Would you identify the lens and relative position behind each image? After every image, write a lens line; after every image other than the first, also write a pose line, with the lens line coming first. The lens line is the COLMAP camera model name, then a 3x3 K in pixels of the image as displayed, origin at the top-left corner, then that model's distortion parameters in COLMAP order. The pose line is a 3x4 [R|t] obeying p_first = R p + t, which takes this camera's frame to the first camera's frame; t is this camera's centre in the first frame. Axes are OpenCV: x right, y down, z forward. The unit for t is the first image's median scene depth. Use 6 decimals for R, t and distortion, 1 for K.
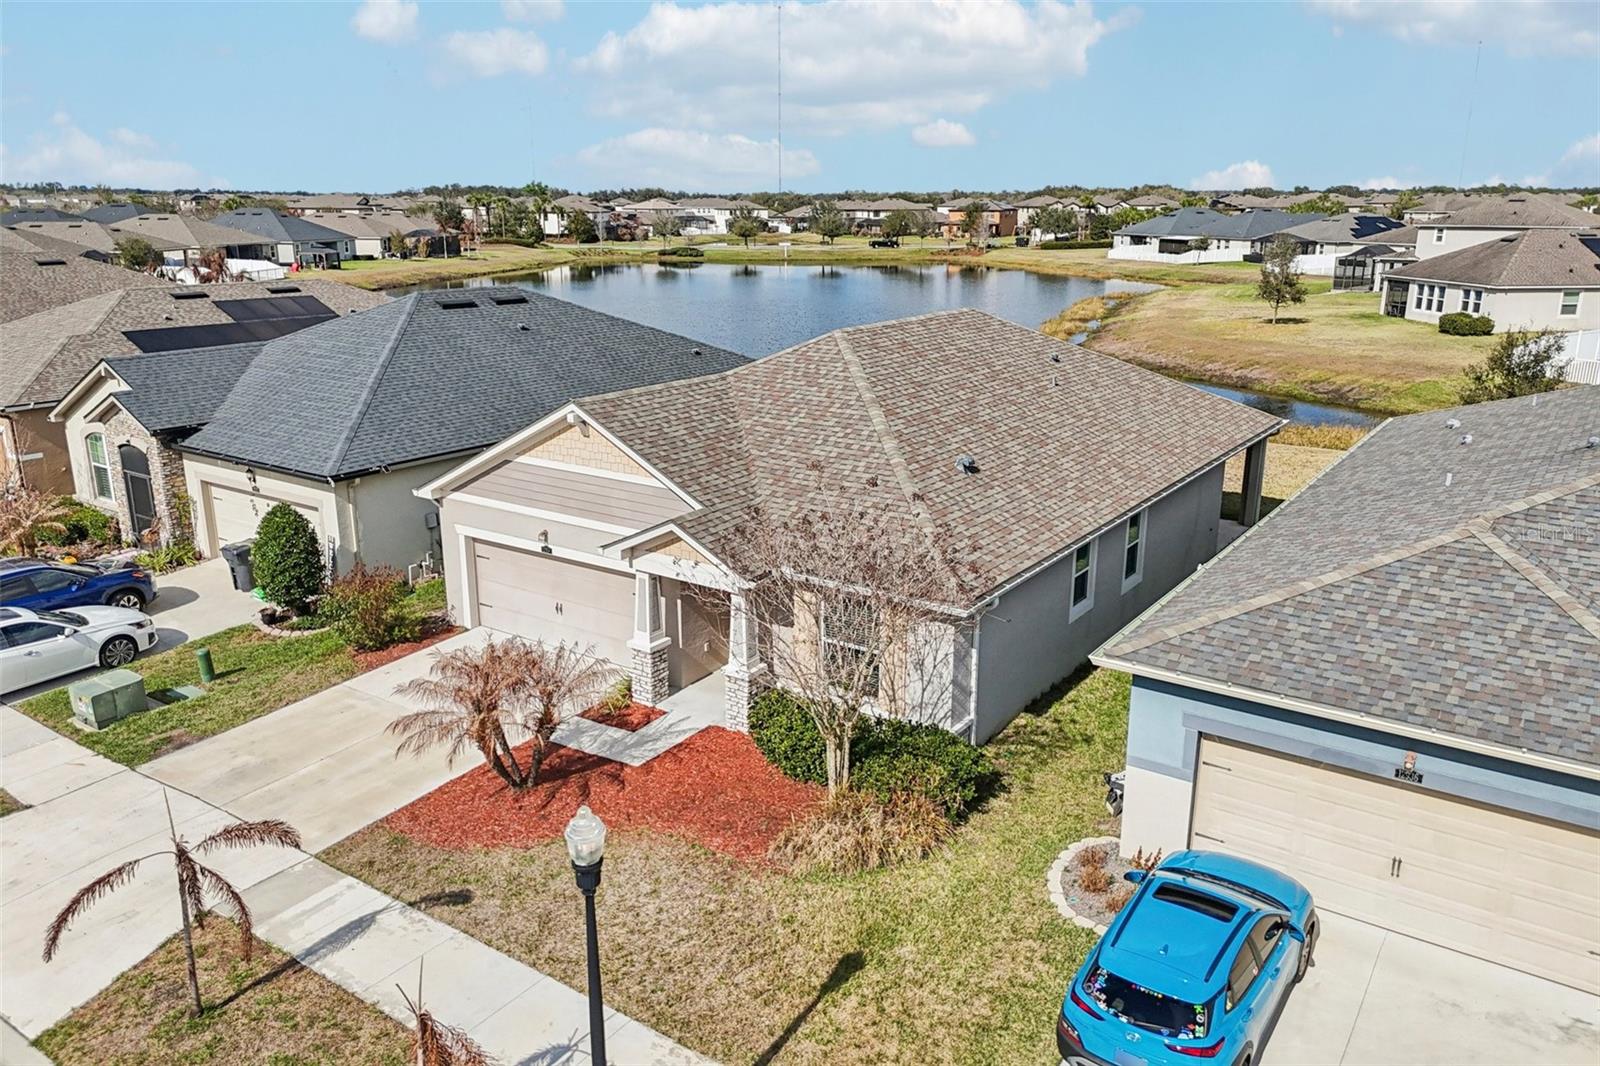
lens RADIAL K [[1179.1, 0, 798.1], [0, 1179.1, 529.4], [0, 0, 1]] dist [0.087163, -0.097719]
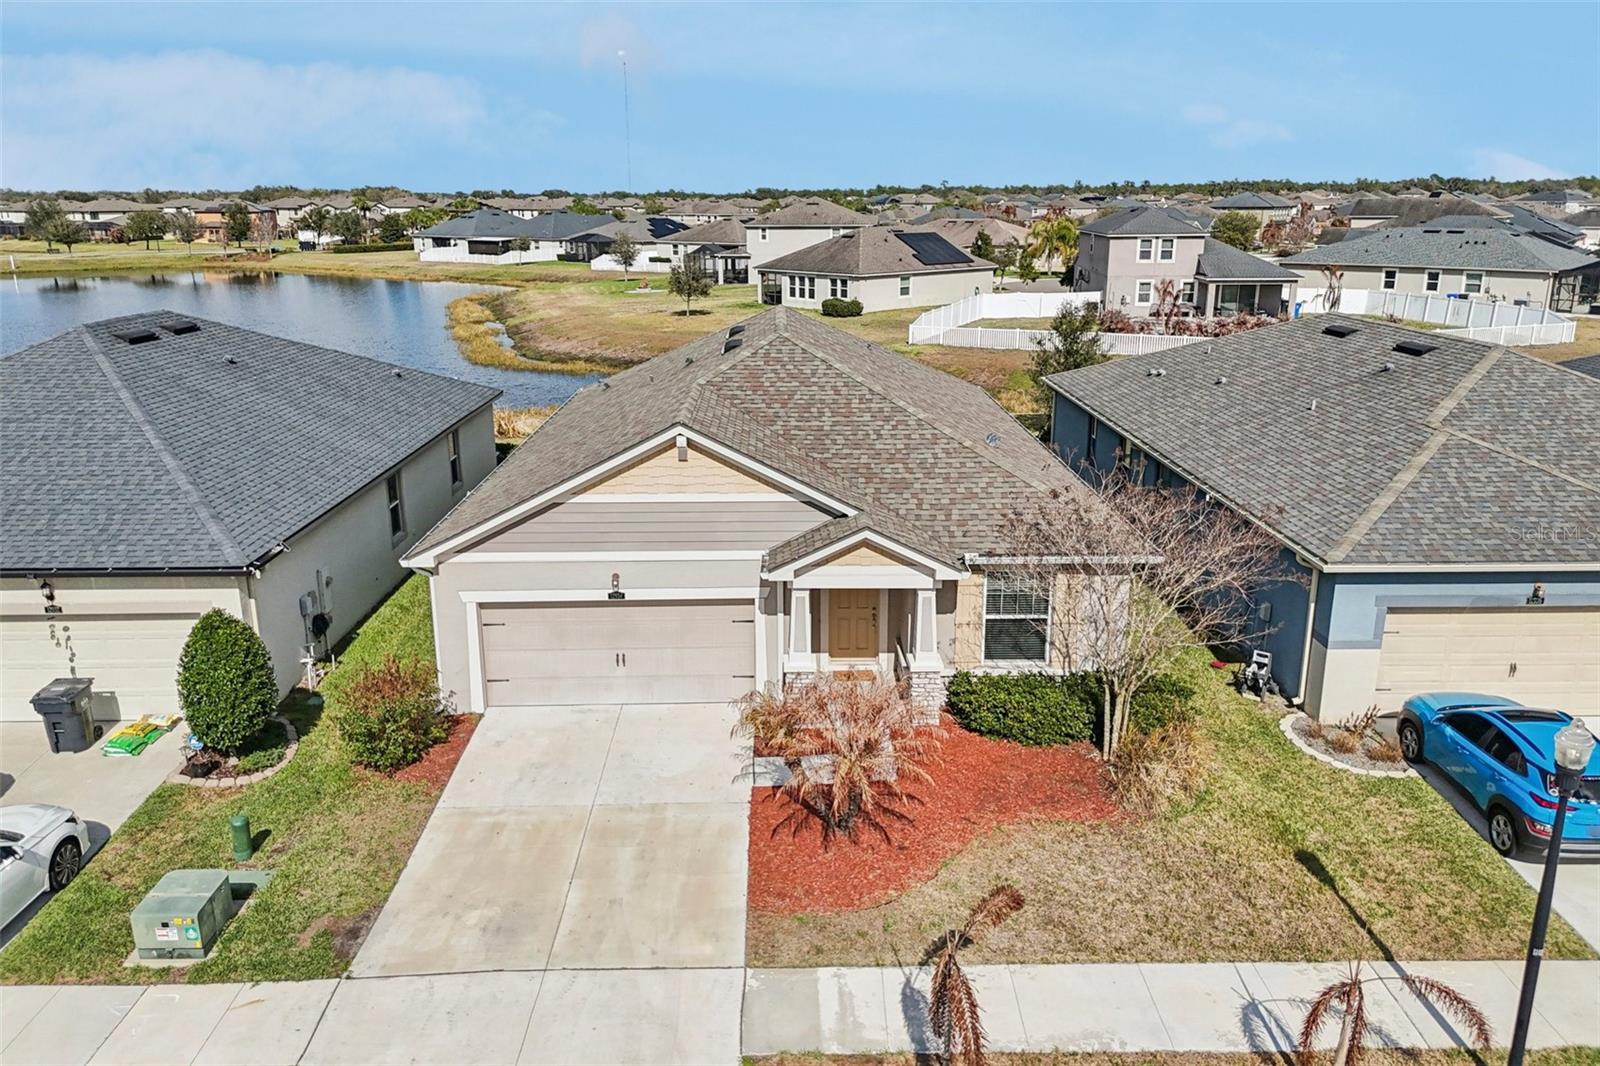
lens RADIAL K [[1179.1, 0, 798.1], [0, 1179.1, 529.4], [0, 0, 1]] dist [0.087163, -0.097719]
pose [[0.810793, -0.160518, 0.562893, -0.573055], [0.161458, 0.985686, 0.048520, -0.051103], [-0.562624, 0.051544, 0.825104, 0.182479]]
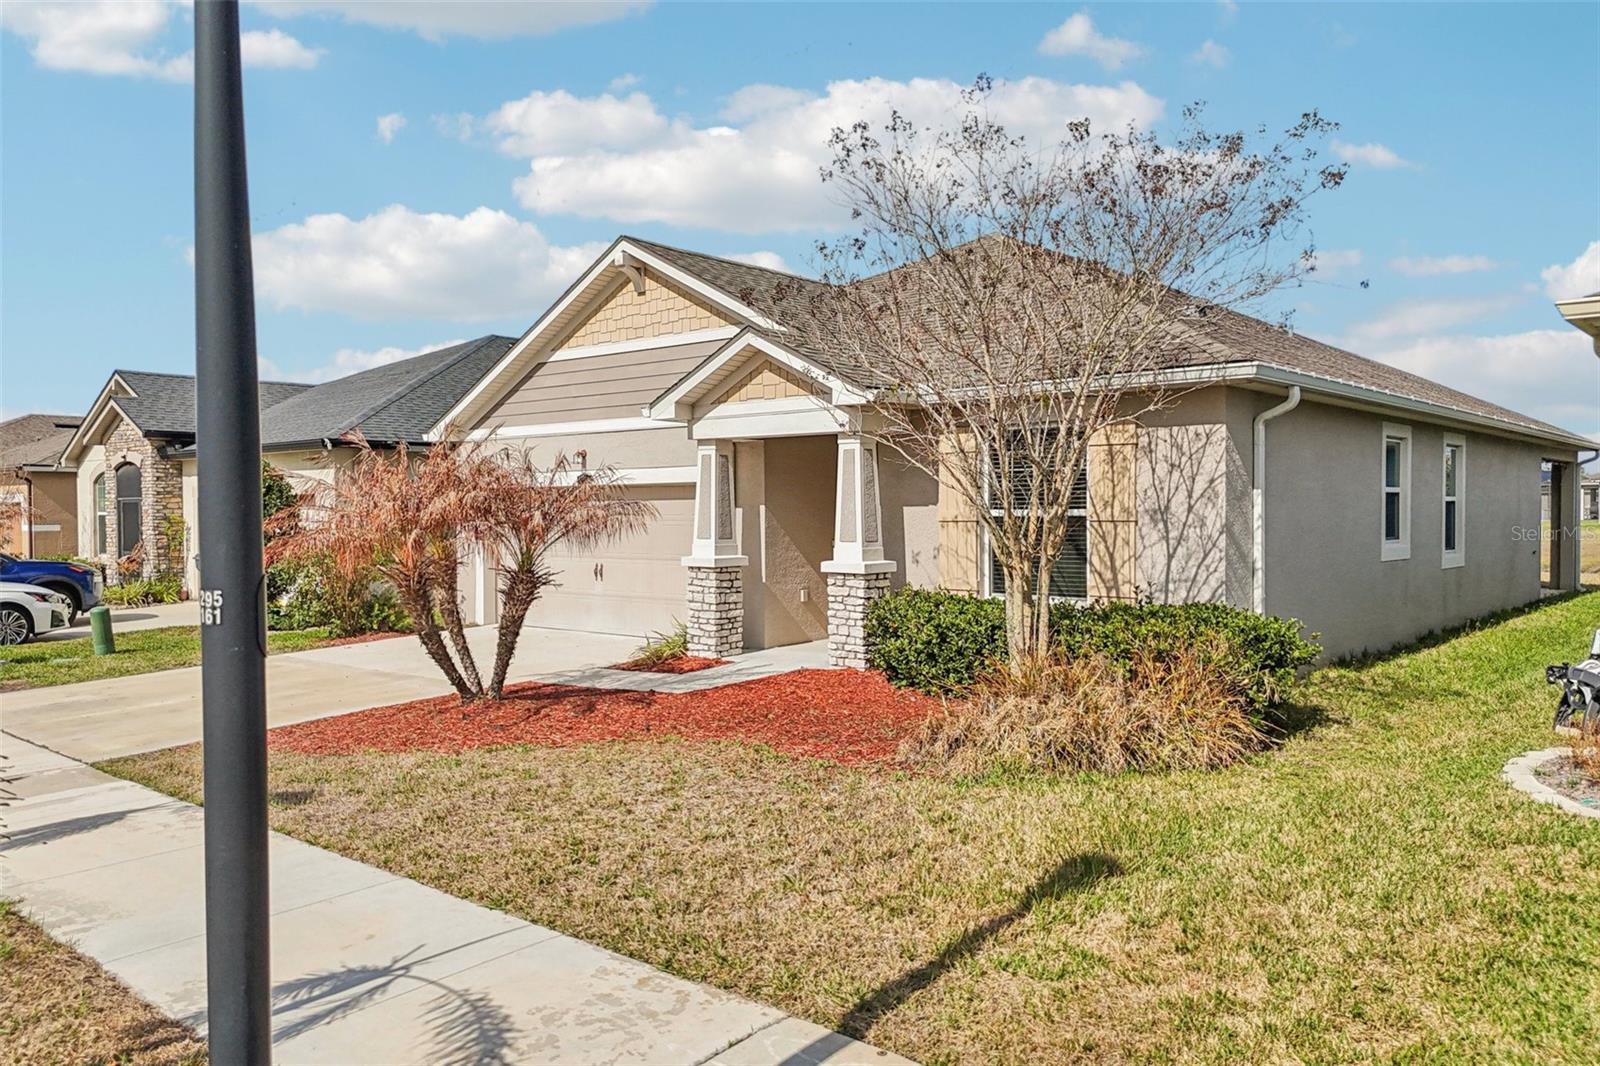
lens RADIAL K [[1179.1, 0, 798.1], [0, 1179.1, 529.4], [0, 0, 1]] dist [0.087163, -0.097719]
pose [[0.994080, -0.003001, -0.108609, -0.008428], [-0.024667, 0.967282, -0.252503, 0.213783], [0.105813, 0.253687, 0.961481, 0.330527]]
